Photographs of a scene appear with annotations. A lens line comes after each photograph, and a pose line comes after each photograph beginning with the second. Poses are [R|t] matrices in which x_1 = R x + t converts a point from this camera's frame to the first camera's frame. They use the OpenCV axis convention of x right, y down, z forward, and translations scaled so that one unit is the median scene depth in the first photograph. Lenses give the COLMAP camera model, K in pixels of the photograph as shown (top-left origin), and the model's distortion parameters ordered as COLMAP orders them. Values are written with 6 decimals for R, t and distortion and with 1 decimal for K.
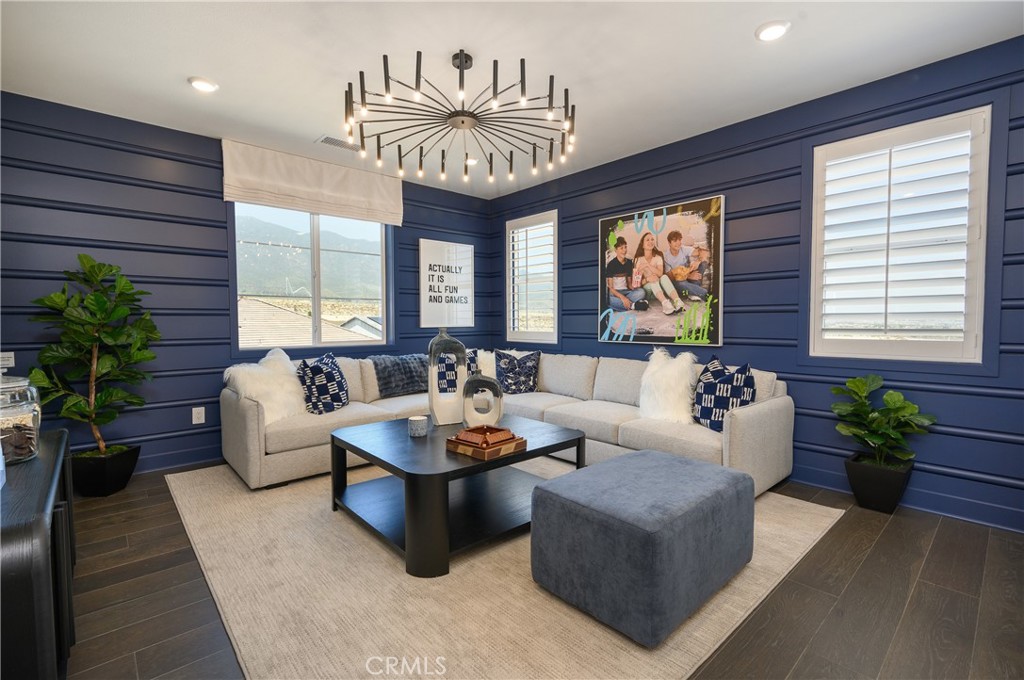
lens RADIAL K [[457.3, 0, 512.0], [0, 457.3, 340.0], [0, 0, 1]] dist [-0.001248, -0.000221]
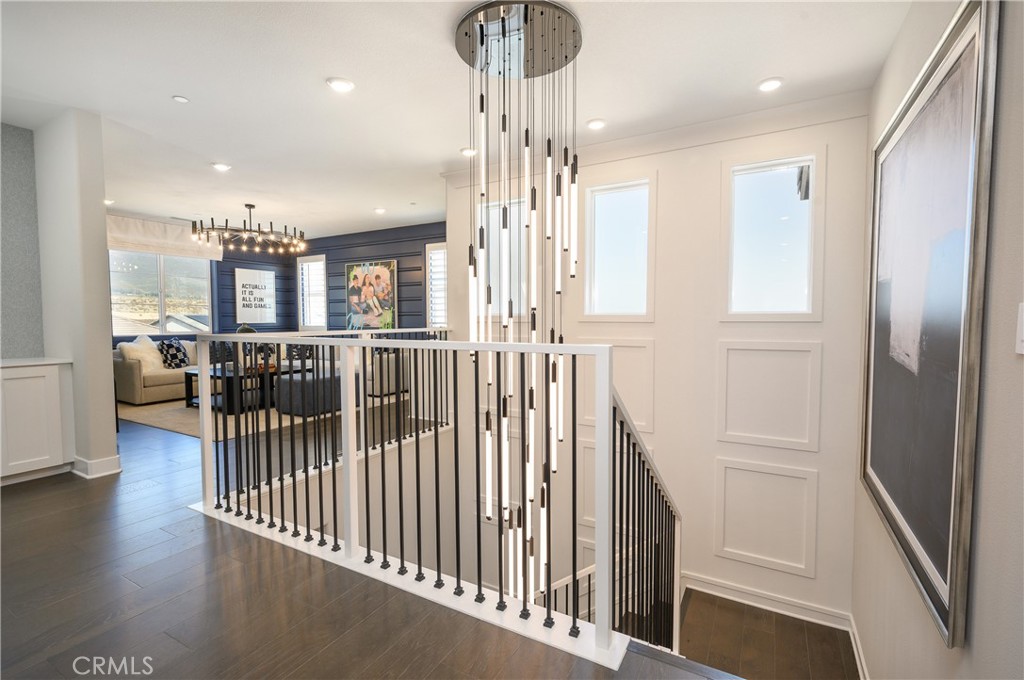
lens RADIAL K [[457.3, 0, 512.0], [0, 457.3, 340.0], [0, 0, 1]] dist [-0.001248, -0.000221]
pose [[0.949505, -0.014110, 0.313435, 0.261992], [0.013152, 0.999900, 0.005169, 0.043271], [-0.313477, -0.000786, 0.949595, -1.014656]]
